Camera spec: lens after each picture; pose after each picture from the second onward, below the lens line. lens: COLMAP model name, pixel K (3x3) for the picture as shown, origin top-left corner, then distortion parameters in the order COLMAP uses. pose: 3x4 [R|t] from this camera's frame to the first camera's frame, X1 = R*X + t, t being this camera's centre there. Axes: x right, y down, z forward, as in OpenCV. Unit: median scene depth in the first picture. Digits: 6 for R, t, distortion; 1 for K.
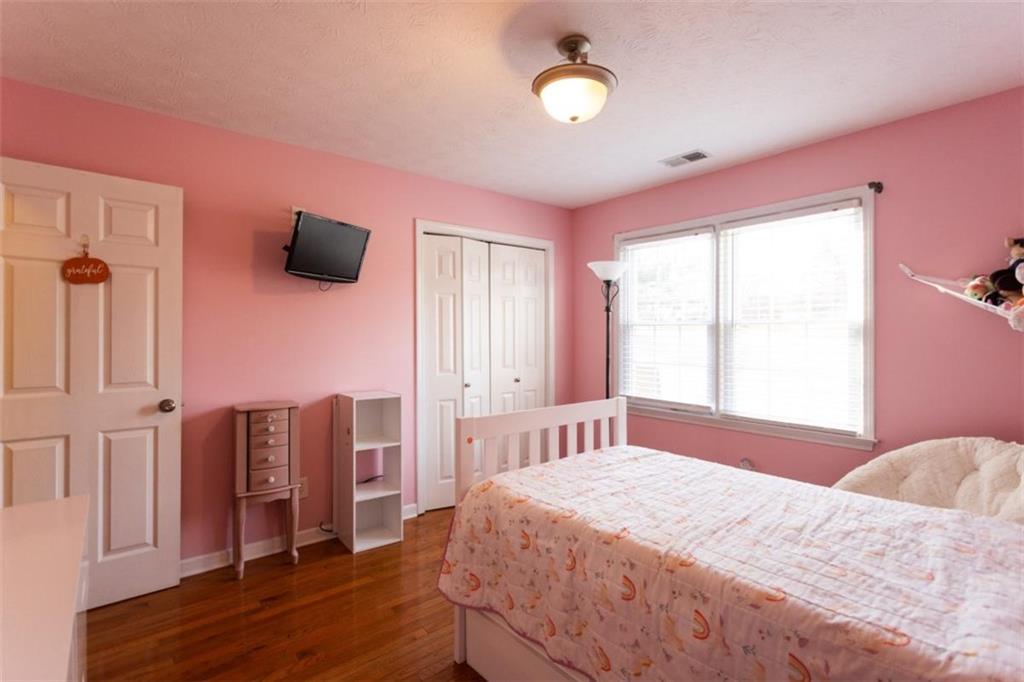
lens RADIAL K [[486.5, 0, 511.5], [0, 486.5, 334.3], [0, 0, 1]] dist [0.001895, 0.001171]
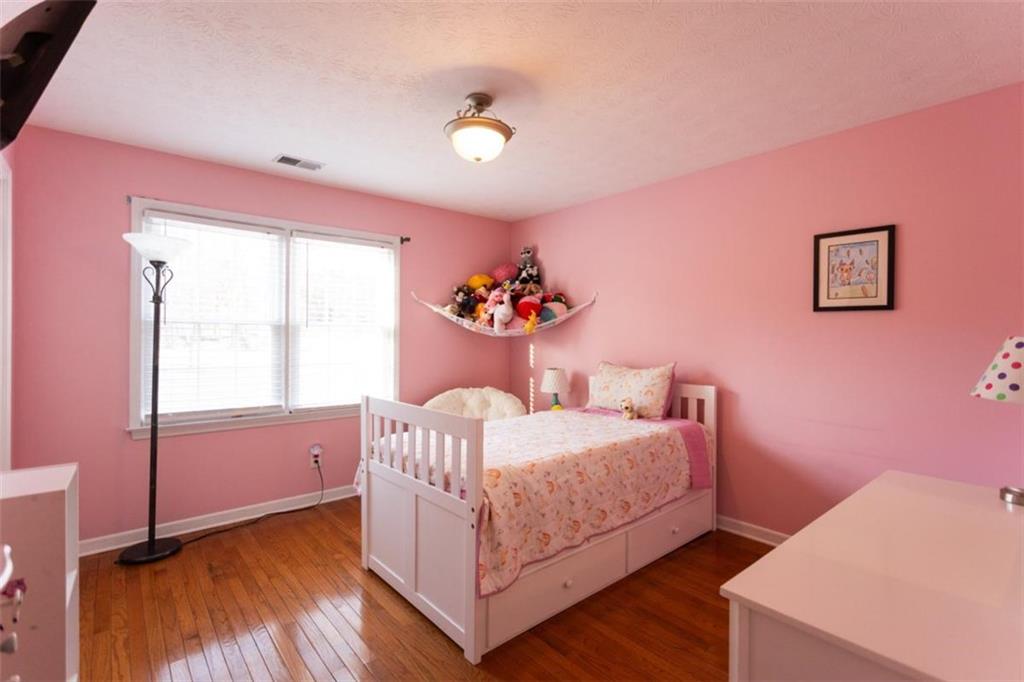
lens RADIAL K [[486.5, 0, 505.9], [0, 486.5, 336.5], [0, 0, 1]] dist [0.001895, 0.001171]
pose [[-0.017620, -0.002162, 0.999842, -0.650455], [-0.003822, 0.999991, 0.002095, 0.000321], [-0.999837, -0.003785, -0.017628, 0.563189]]
